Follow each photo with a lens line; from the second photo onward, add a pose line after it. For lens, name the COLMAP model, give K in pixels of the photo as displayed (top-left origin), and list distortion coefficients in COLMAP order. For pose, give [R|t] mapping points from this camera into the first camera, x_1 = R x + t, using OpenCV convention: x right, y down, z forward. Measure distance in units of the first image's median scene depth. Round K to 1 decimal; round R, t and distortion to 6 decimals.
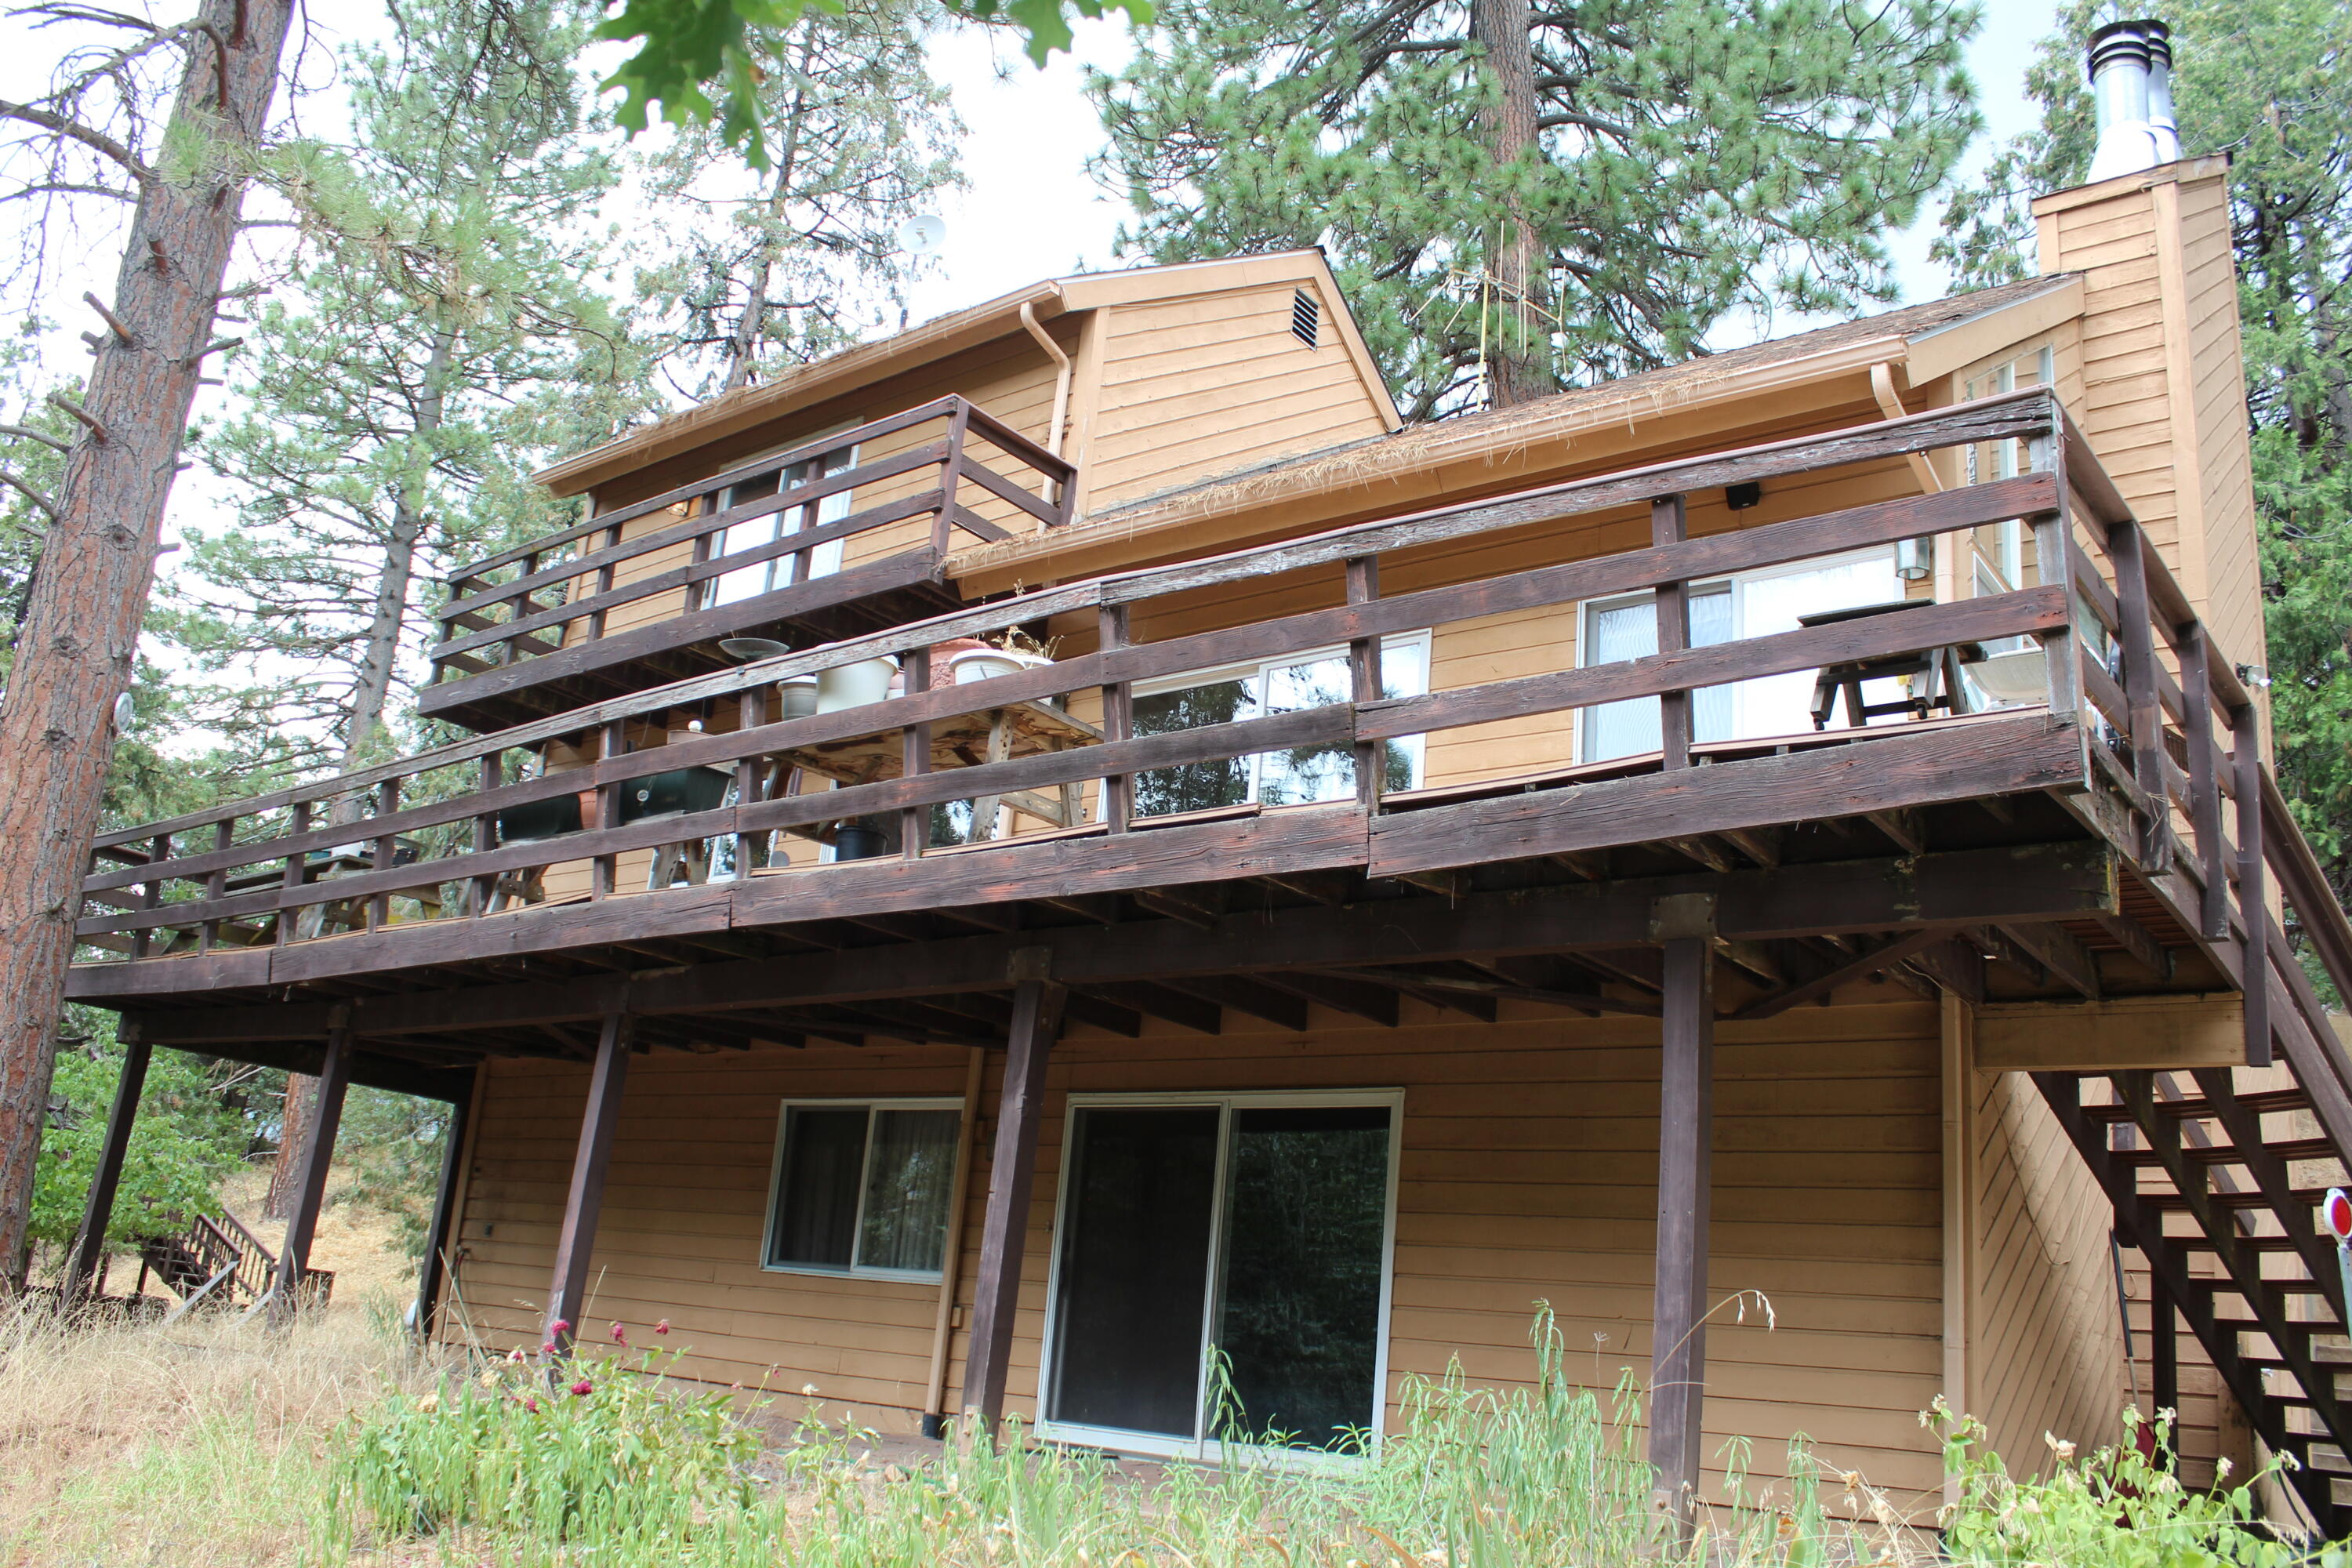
lens RADIAL K [[1927.1, 0, 1180.3], [0, 1927.1, 802.8], [0, 0, 1]] dist [-0.153489, 0.115080]
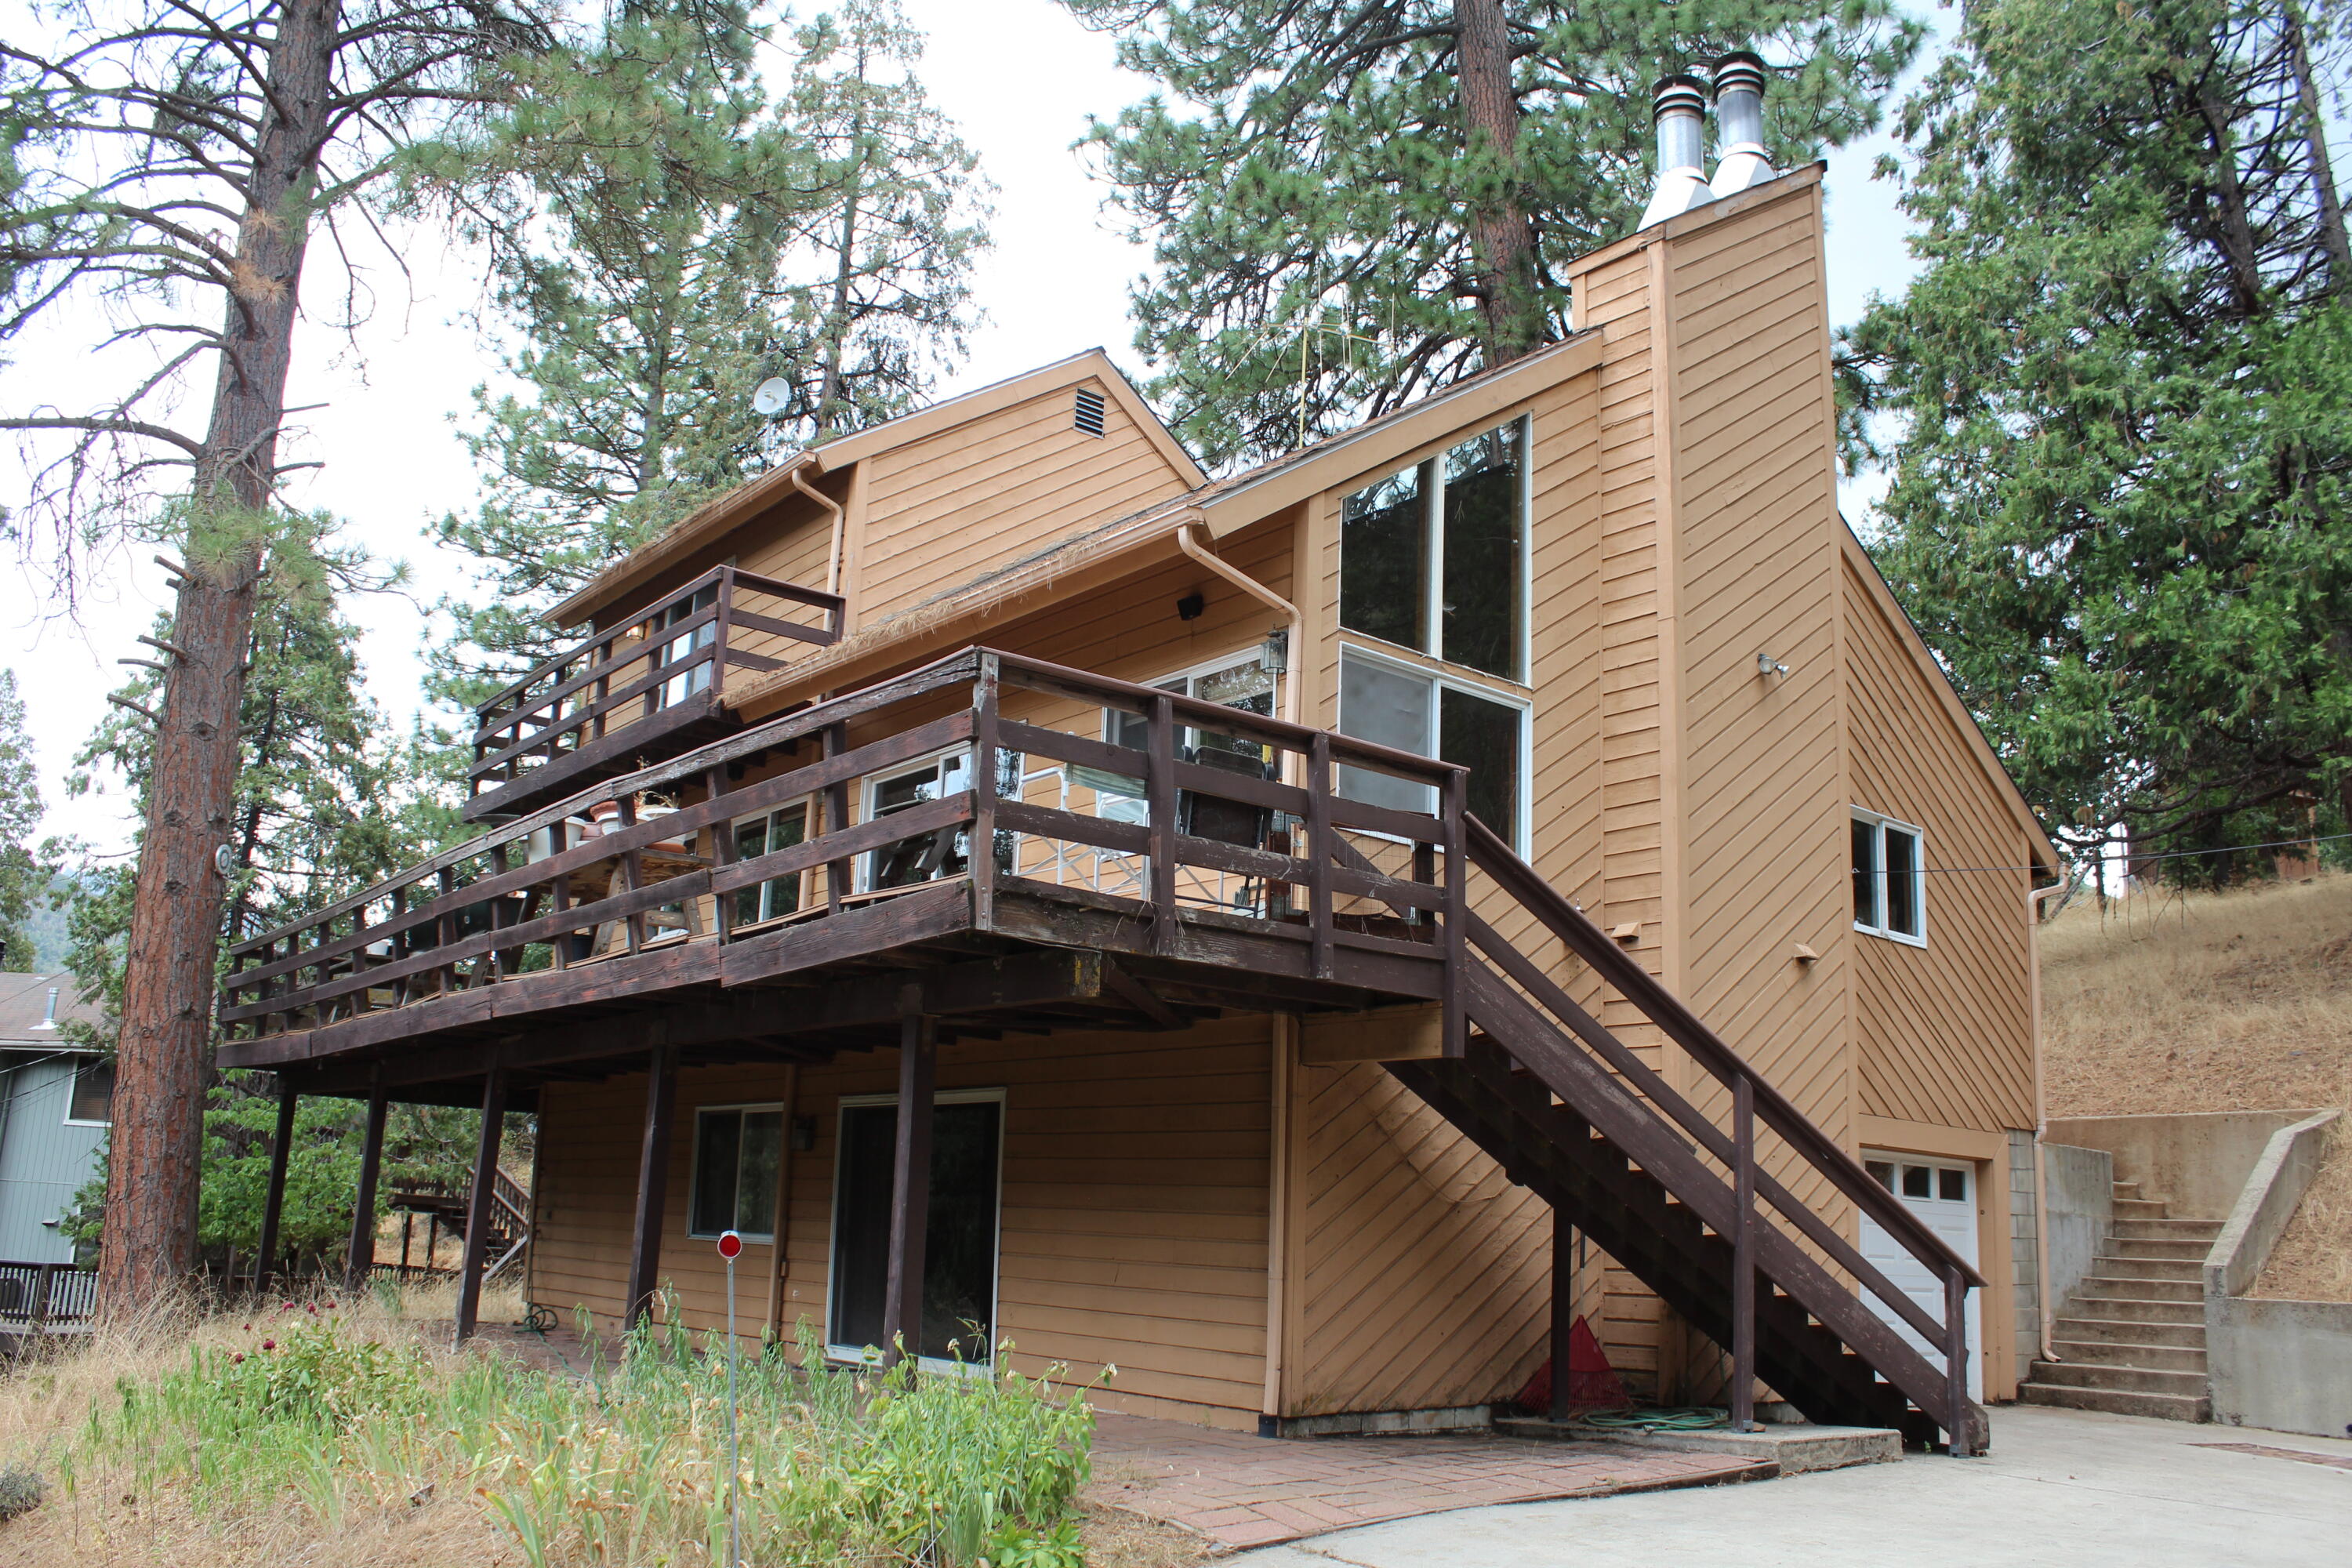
lens RADIAL K [[1927.1, 0, 1184.6], [0, 1927.1, 787.0], [0, 0, 1]] dist [-0.153489, 0.115080]
pose [[0.973472, -0.106550, -0.202482, 0.401473], [0.114892, 0.992929, 0.029870, -0.062239], [0.197868, -0.052341, 0.978830, -0.193025]]
